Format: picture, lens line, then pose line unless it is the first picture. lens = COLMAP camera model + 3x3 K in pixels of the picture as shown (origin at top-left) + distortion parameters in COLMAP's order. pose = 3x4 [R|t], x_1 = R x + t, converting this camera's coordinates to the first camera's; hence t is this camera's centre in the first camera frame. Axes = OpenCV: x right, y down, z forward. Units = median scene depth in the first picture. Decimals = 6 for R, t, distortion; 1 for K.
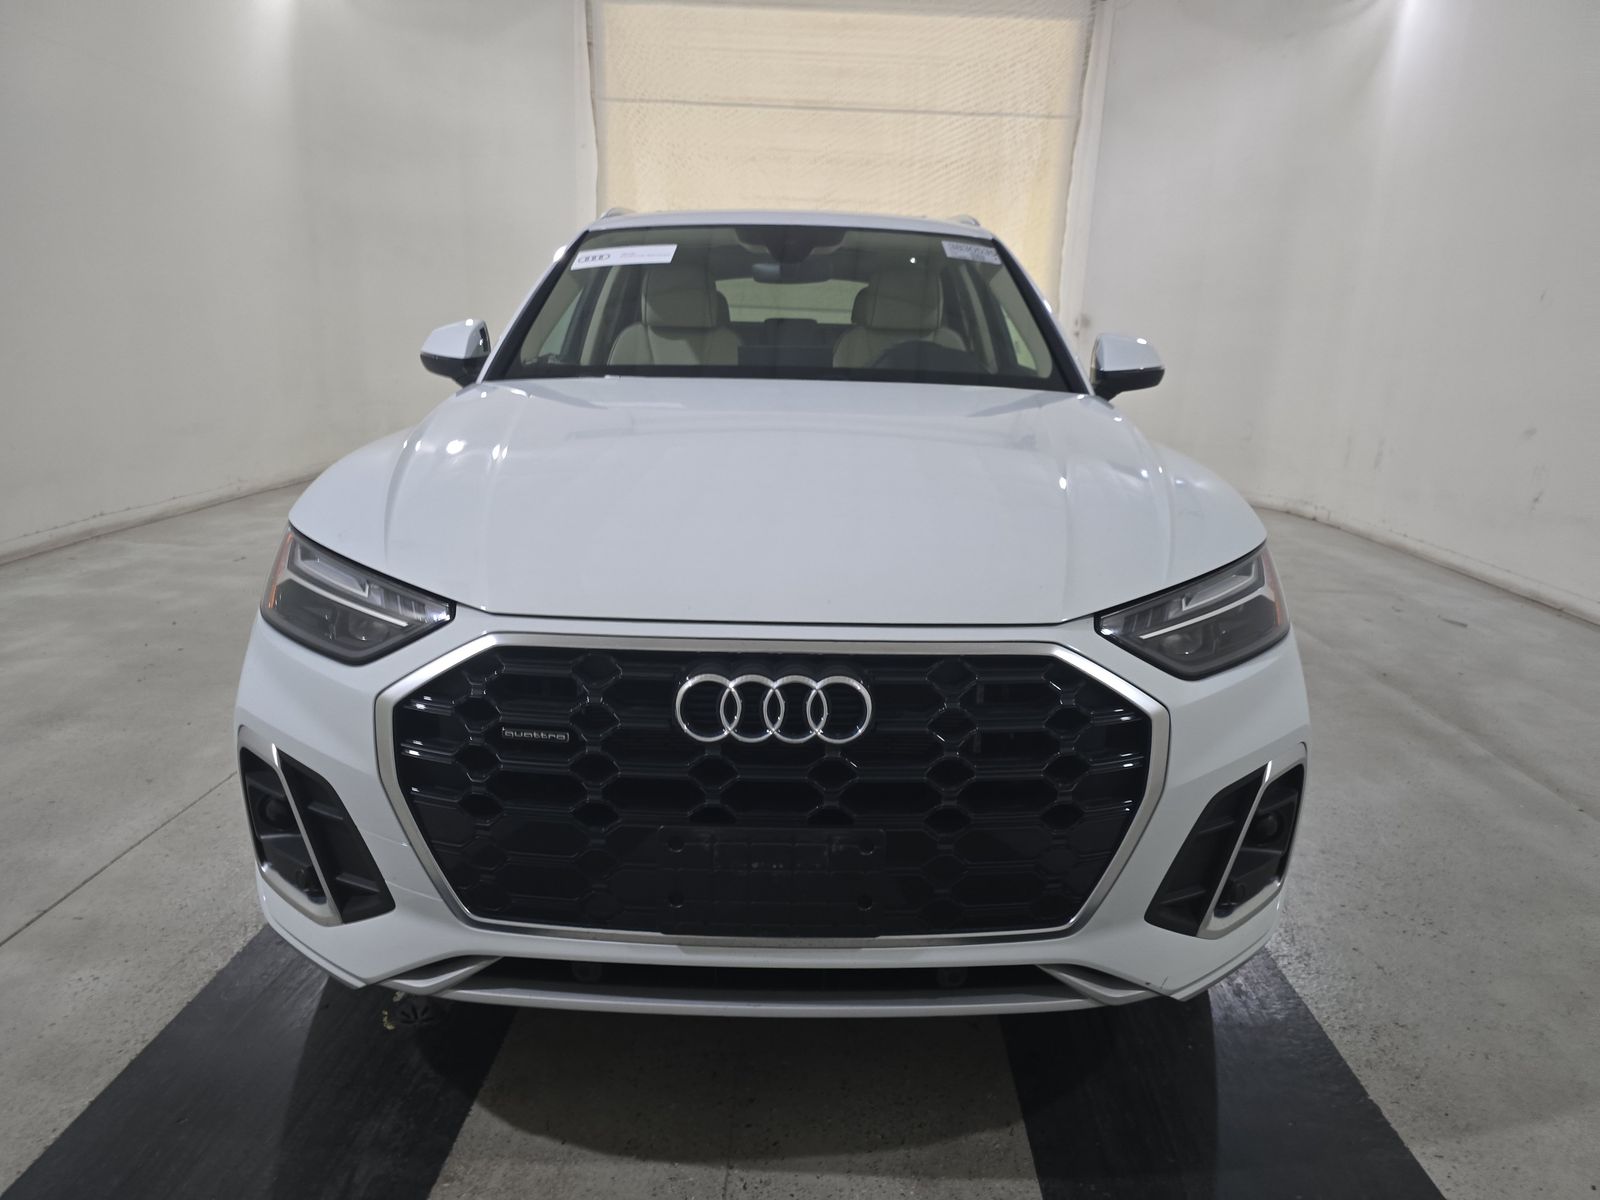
lens RADIAL K [[1055.4, 0, 802.5], [0, 1055.4, 598.9], [0, 0, 1]] dist [0.014368, -0.019054]
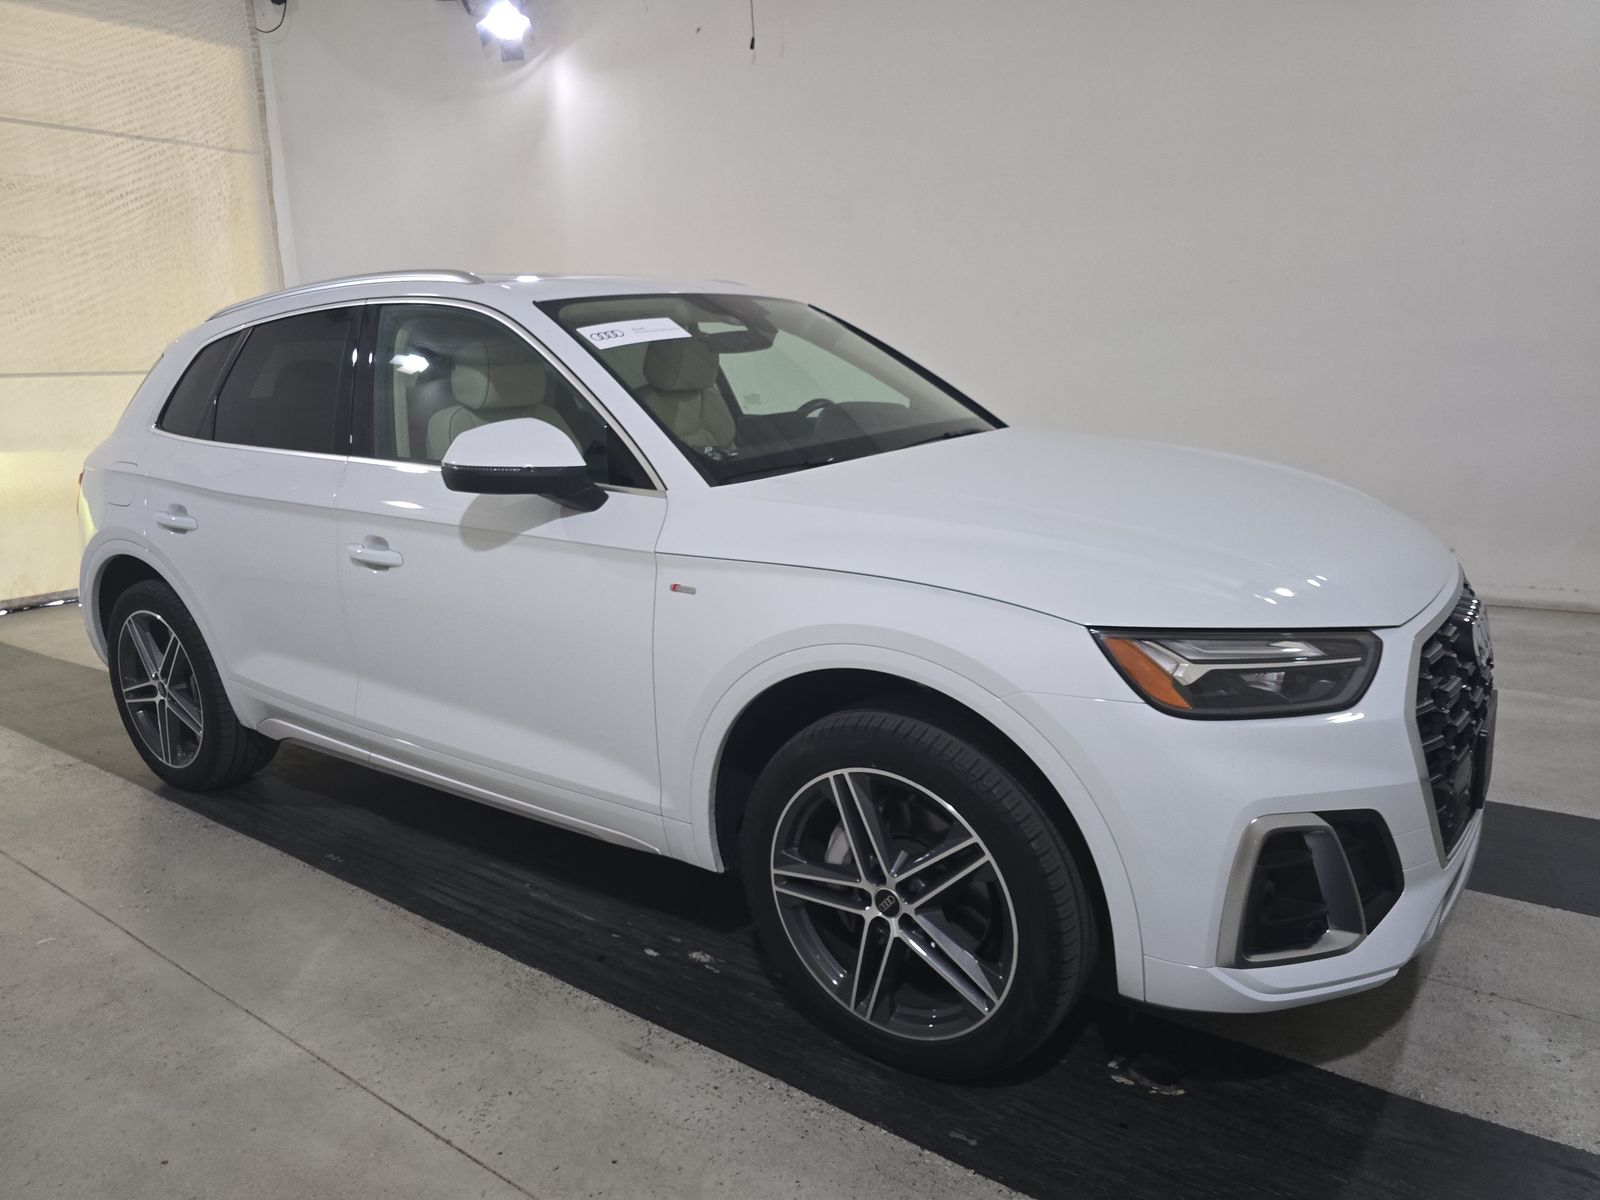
lens RADIAL K [[1055.4, 0, 800.2], [0, 1055.4, 598.5], [0, 0, 1]] dist [0.014368, -0.019054]
pose [[0.589578, -0.223556, 0.776158, -0.266581], [0.247481, 0.964715, 0.089876, -0.049051], [-0.768863, 0.139095, 0.624101, 0.119298]]
